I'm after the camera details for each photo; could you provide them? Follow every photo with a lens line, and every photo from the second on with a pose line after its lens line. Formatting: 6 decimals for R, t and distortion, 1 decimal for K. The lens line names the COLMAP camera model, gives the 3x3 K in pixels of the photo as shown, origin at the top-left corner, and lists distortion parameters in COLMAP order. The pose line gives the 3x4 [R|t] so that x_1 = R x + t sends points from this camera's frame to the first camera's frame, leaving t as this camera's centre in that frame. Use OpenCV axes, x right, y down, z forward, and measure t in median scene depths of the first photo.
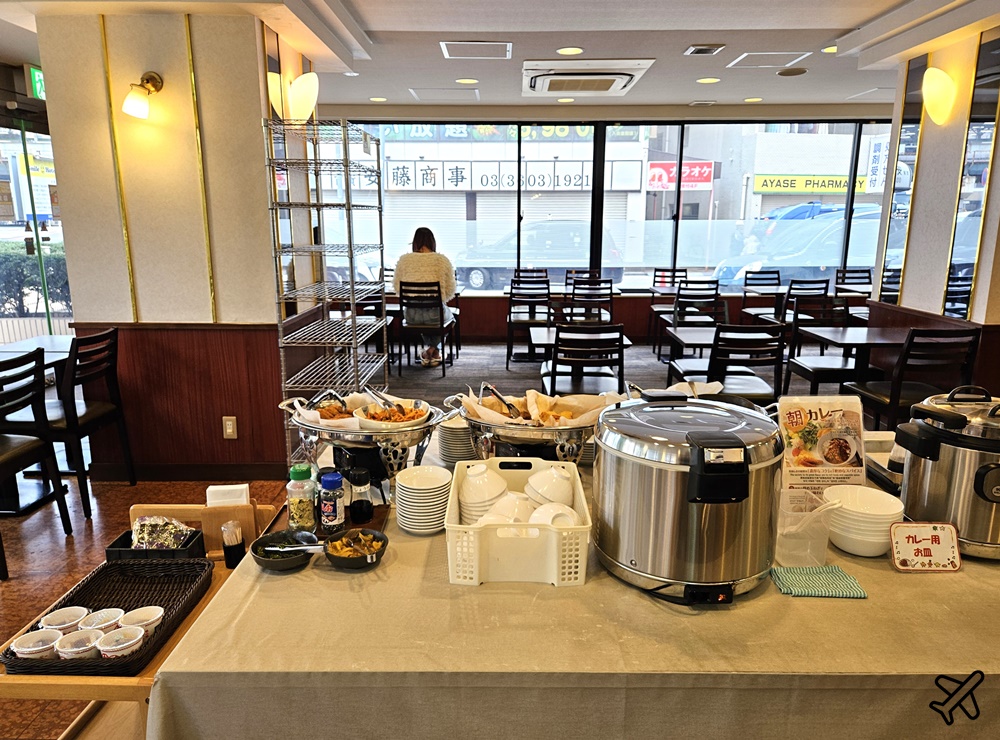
lens RADIAL K [[690.4, 0, 498.1], [0, 690.4, 370.5], [0, 0, 1]] dist [0.042475, -0.003991]
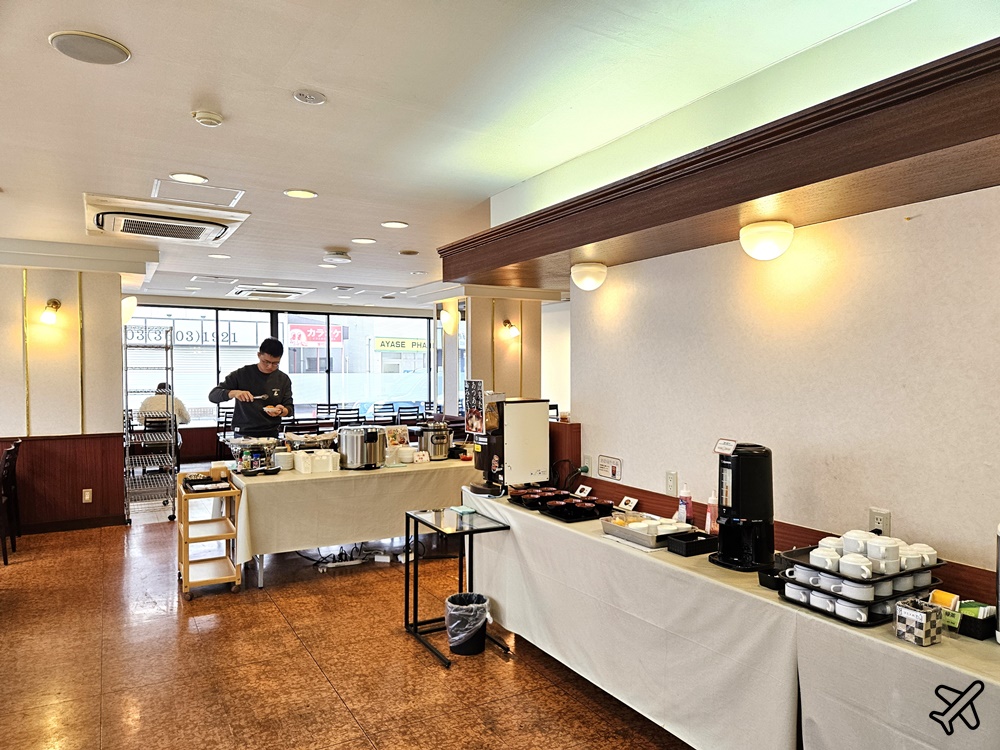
lens RADIAL K [[690.4, 0, 500.2], [0, 690.4, 377.4], [0, 0, 1]] dist [0.042475, -0.003991]
pose [[0.867690, -0.007809, 0.497045, -0.359586], [0.107725, 0.979070, -0.172674, 0.202535], [-0.485293, 0.203372, 0.850371, -1.003026]]
